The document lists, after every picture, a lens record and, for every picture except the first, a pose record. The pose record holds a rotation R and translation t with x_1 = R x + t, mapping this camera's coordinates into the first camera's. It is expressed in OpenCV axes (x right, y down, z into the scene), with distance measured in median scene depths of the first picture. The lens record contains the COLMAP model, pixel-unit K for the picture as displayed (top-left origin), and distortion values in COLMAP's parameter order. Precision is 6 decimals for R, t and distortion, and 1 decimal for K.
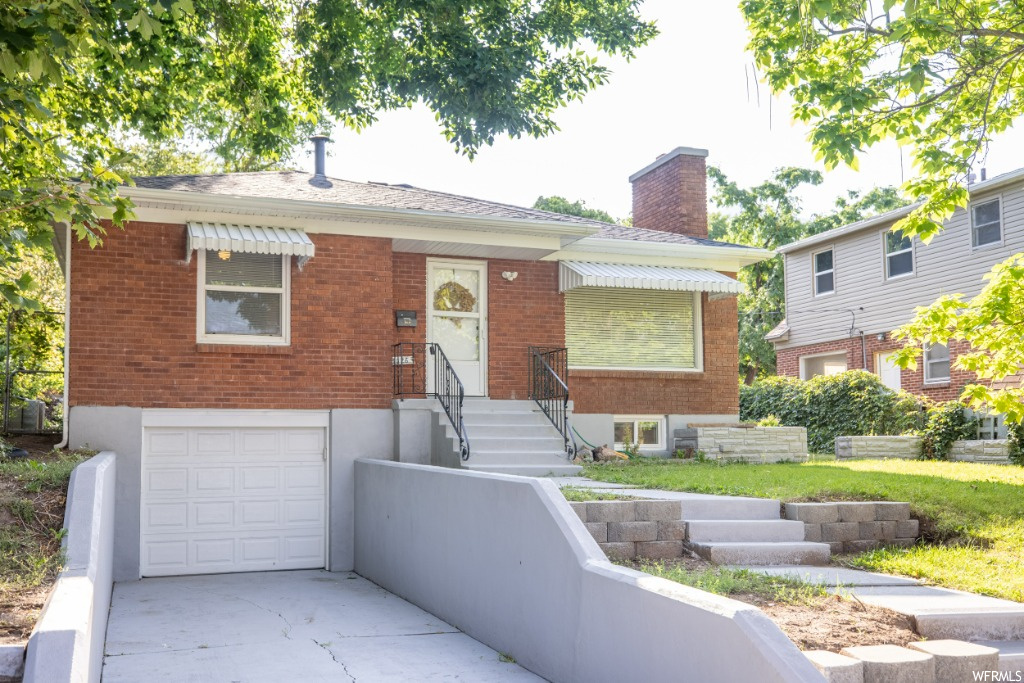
lens RADIAL K [[998.8, 0, 512.0], [0, 998.8, 341.5], [0, 0, 1]] dist [0.014397, 0.005090]
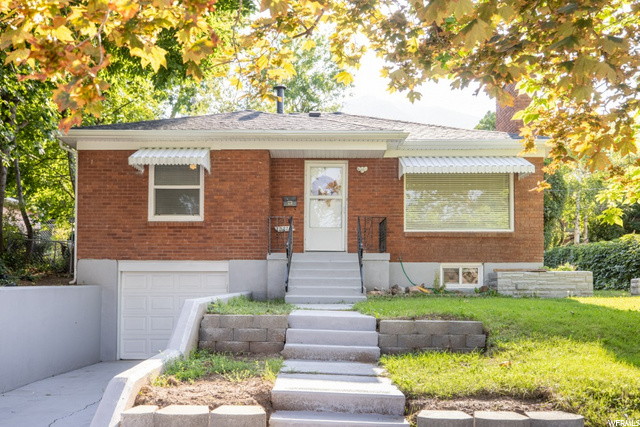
lens RADIAL K [[675.7, 0, 321.7], [0, 675.7, 247.4], [0, 0, 1]] dist [0.000684, 0.002379]
pose [[0.935784, -0.015768, -0.352221, 0.314673], [0.030445, 0.998882, 0.036169, 0.012108], [0.351257, -0.044570, 0.935218, 0.043916]]
